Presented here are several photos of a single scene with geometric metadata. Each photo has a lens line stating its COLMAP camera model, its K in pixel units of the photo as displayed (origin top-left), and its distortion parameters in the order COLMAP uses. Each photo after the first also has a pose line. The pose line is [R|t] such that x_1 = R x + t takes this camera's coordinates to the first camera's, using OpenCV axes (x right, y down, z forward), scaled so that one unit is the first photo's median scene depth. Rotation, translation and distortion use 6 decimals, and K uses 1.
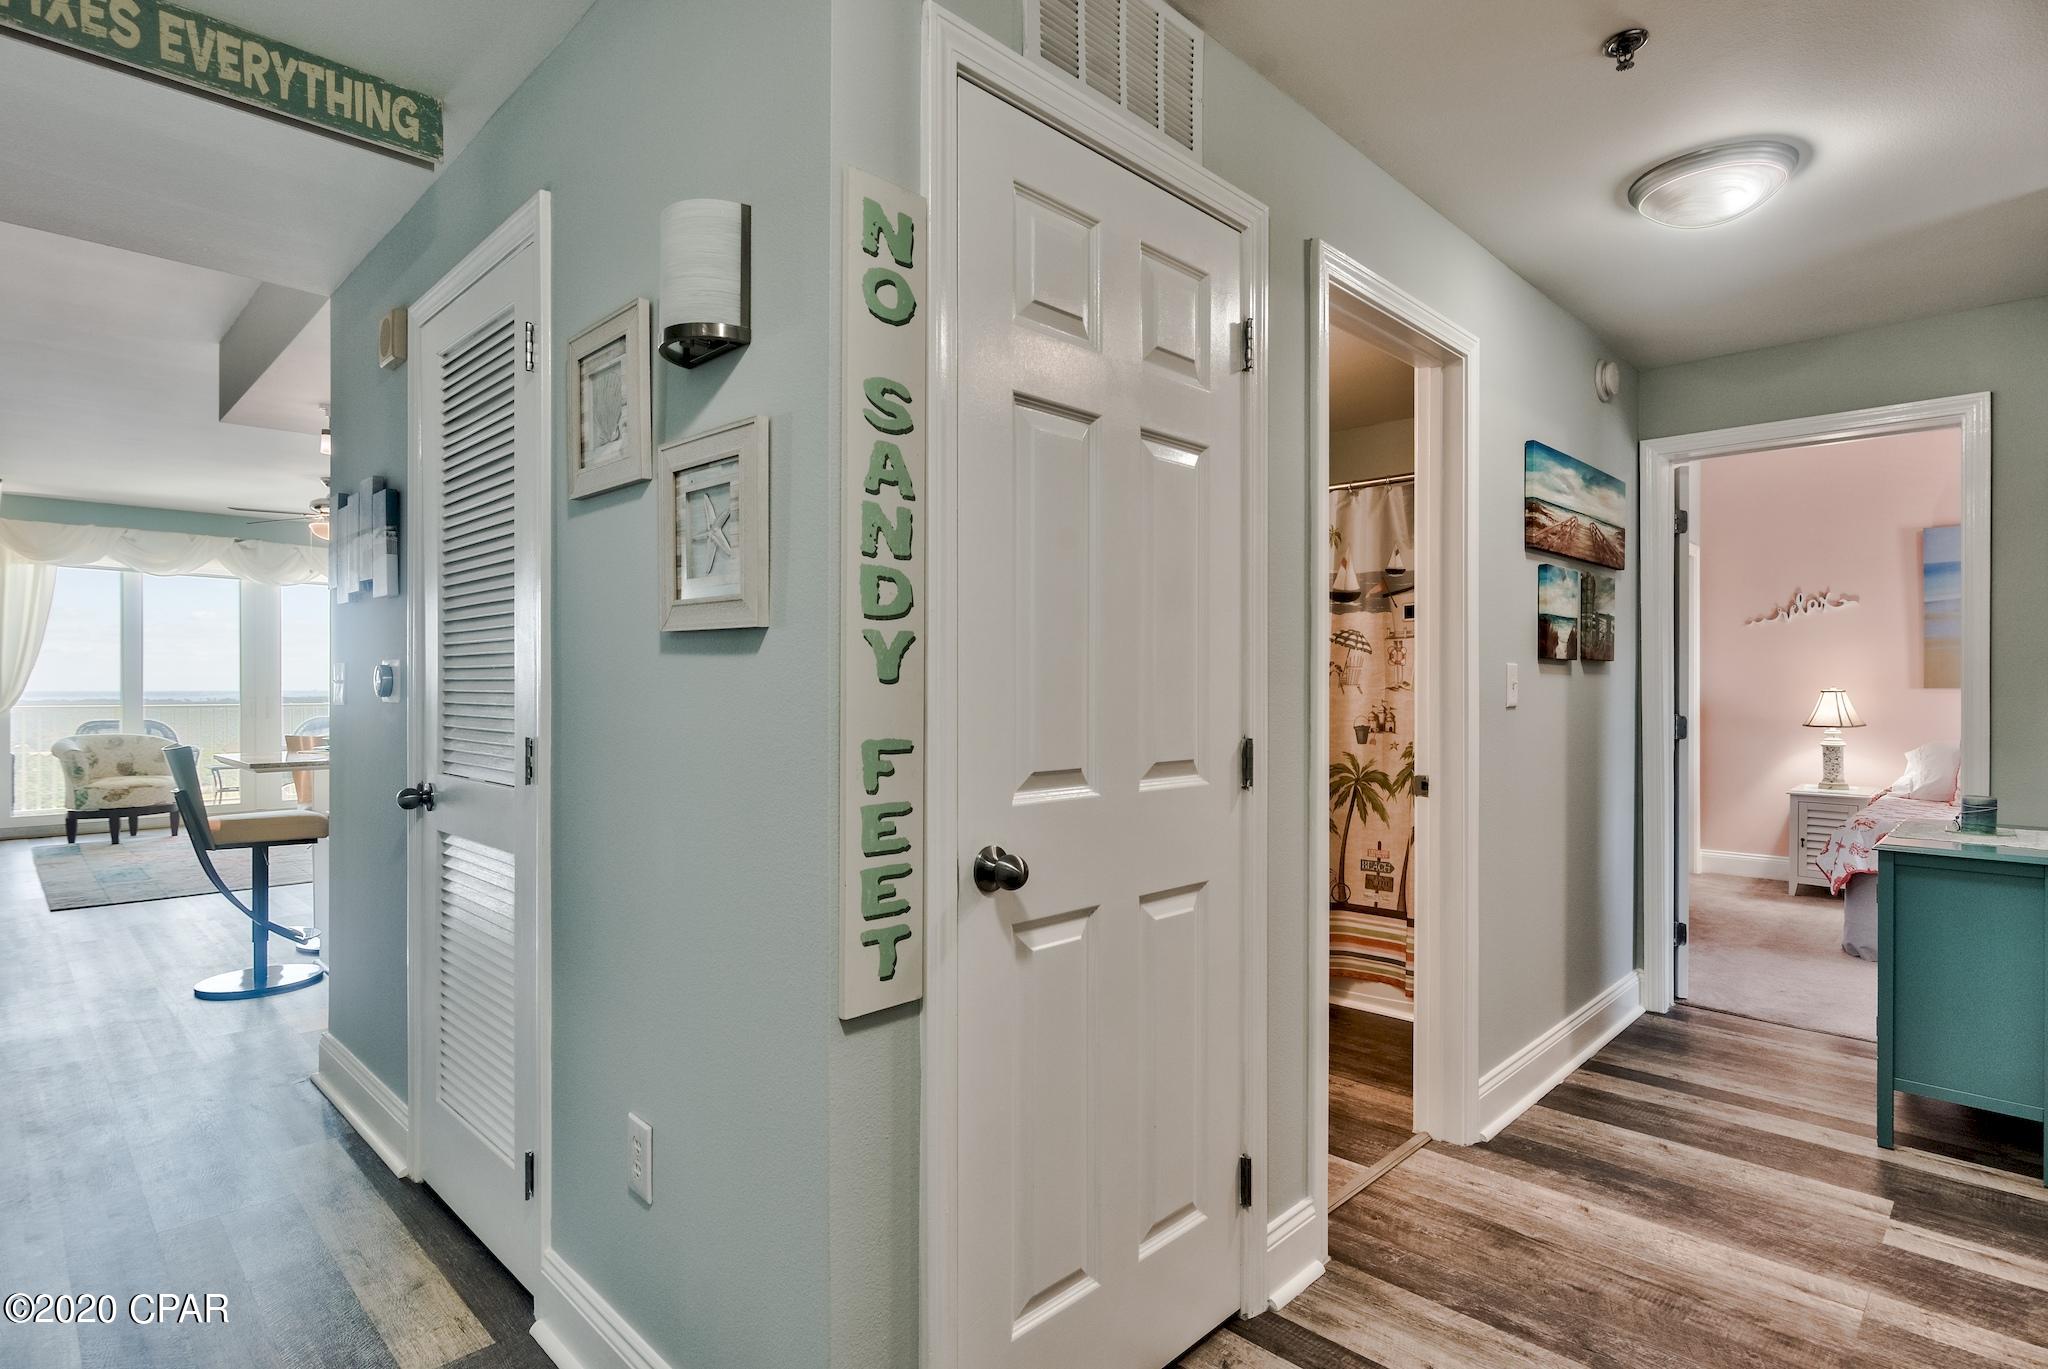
lens RADIAL K [[1025.9, 0, 1030.5], [0, 1025.9, 694.2], [0, 0, 1]] dist [-0.004995, 0.000611]
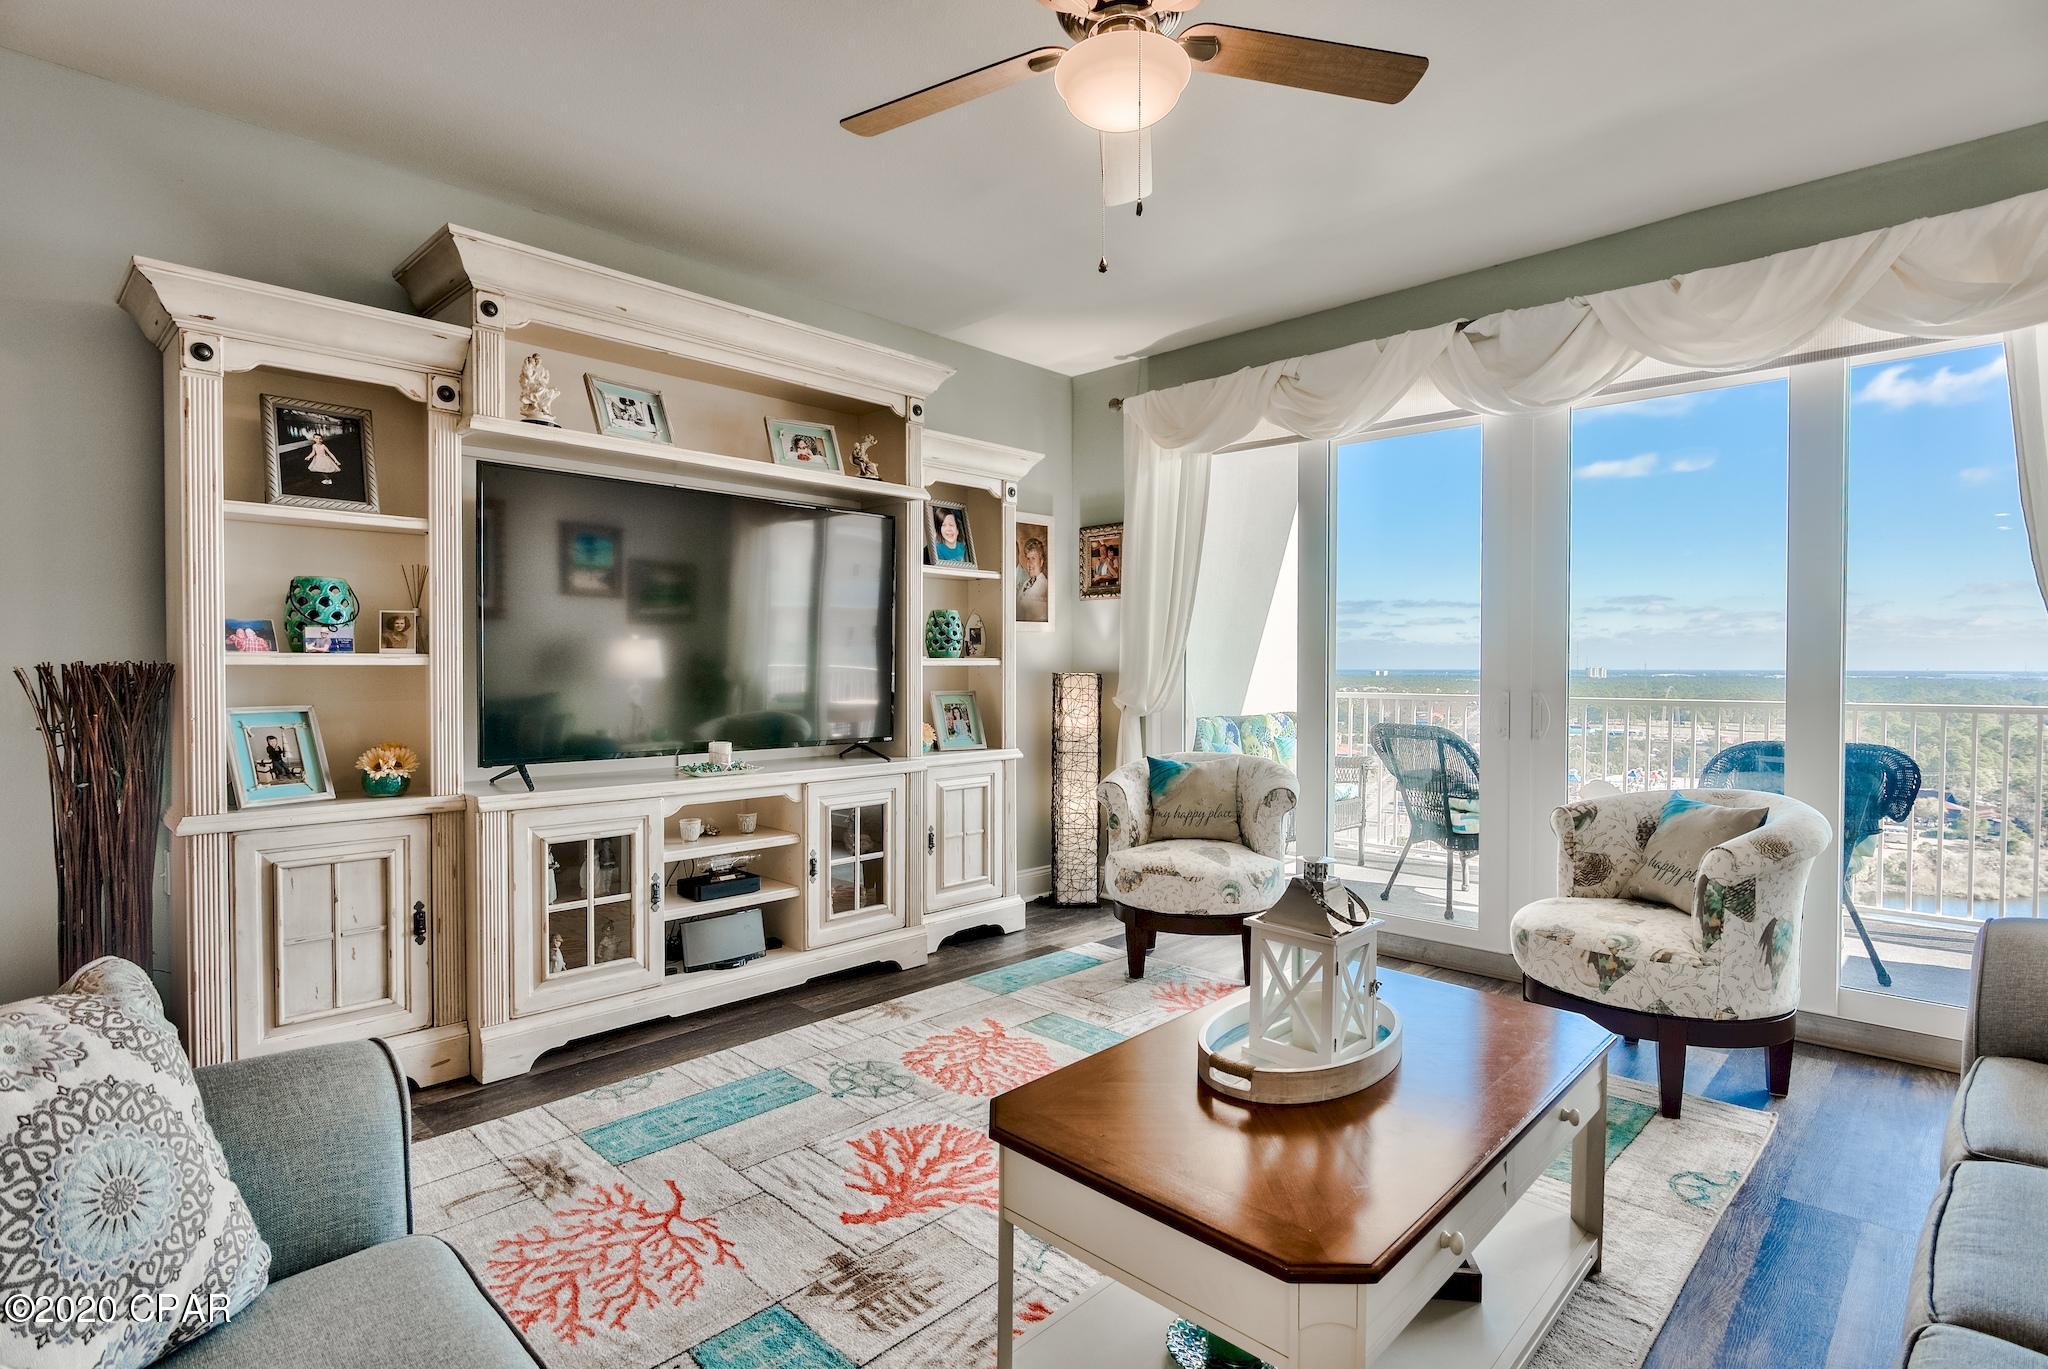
lens RADIAL K [[1025.9, 0, 1037.9], [0, 1025.9, 682.3], [0, 0, 1]] dist [-0.004995, 0.000611]
pose [[-0.000536, 0.023040, -0.999734, -0.359374], [-0.003510, 0.999728, 0.023042, -0.008916], [0.999994, 0.003522, -0.000455, 0.872960]]
